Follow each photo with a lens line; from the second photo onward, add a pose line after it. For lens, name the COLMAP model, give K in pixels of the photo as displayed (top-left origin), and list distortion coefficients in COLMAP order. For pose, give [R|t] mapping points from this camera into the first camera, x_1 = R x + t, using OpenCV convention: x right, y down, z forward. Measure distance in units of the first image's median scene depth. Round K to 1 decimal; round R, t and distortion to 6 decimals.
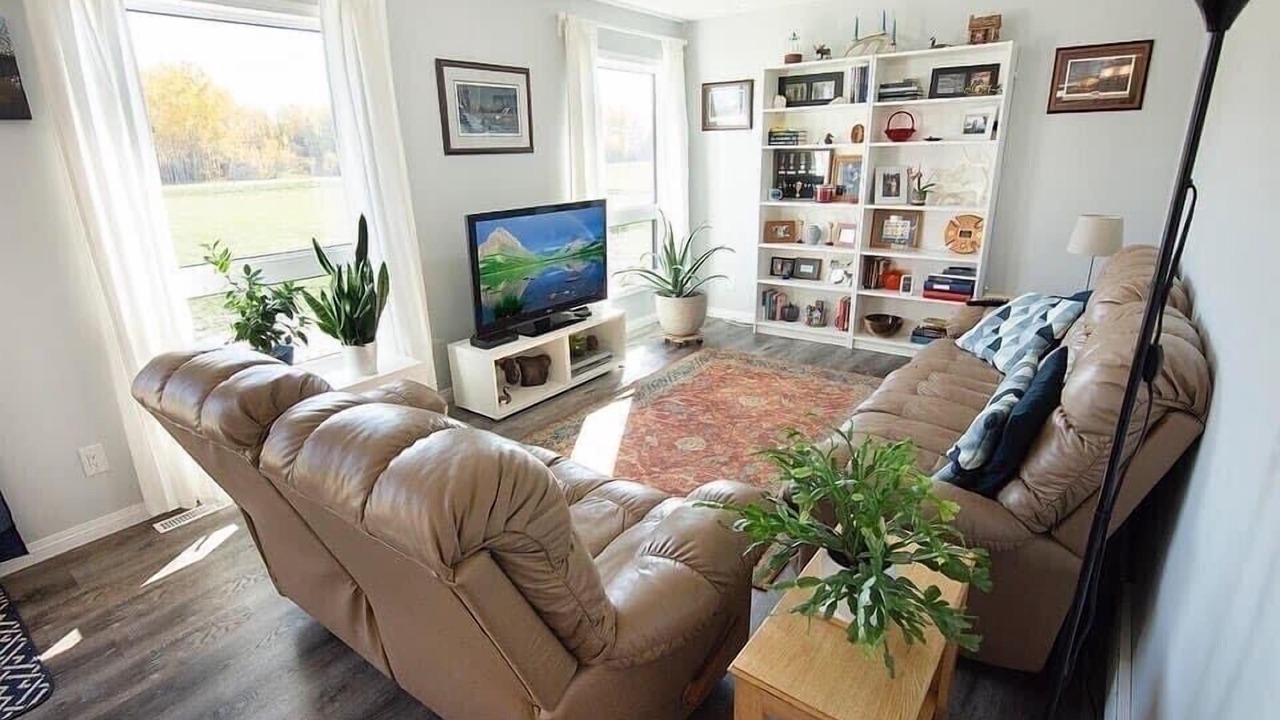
lens RADIAL K [[650.5, 0, 637.3], [0, 650.5, 358.5], [0, 0, 1]] dist [-0.000783, -0.000055]
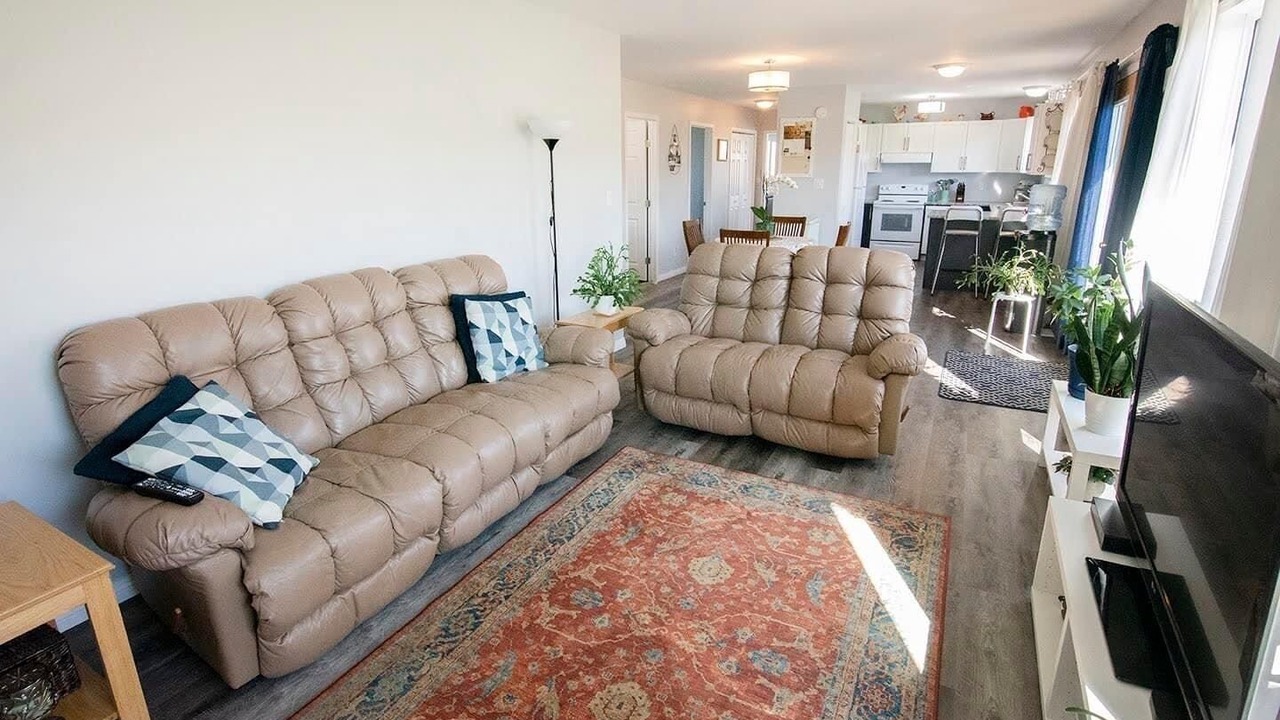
lens RADIAL K [[650.5, 0, 638.0], [0, 650.5, 350.1], [0, 0, 1]] dist [-0.000783, -0.000055]
pose [[-0.987381, 0.069459, -0.142319, 0.234471], [-0.022442, 0.828242, 0.559921, -0.451933], [0.156766, 0.556050, -0.816231, 1.360335]]
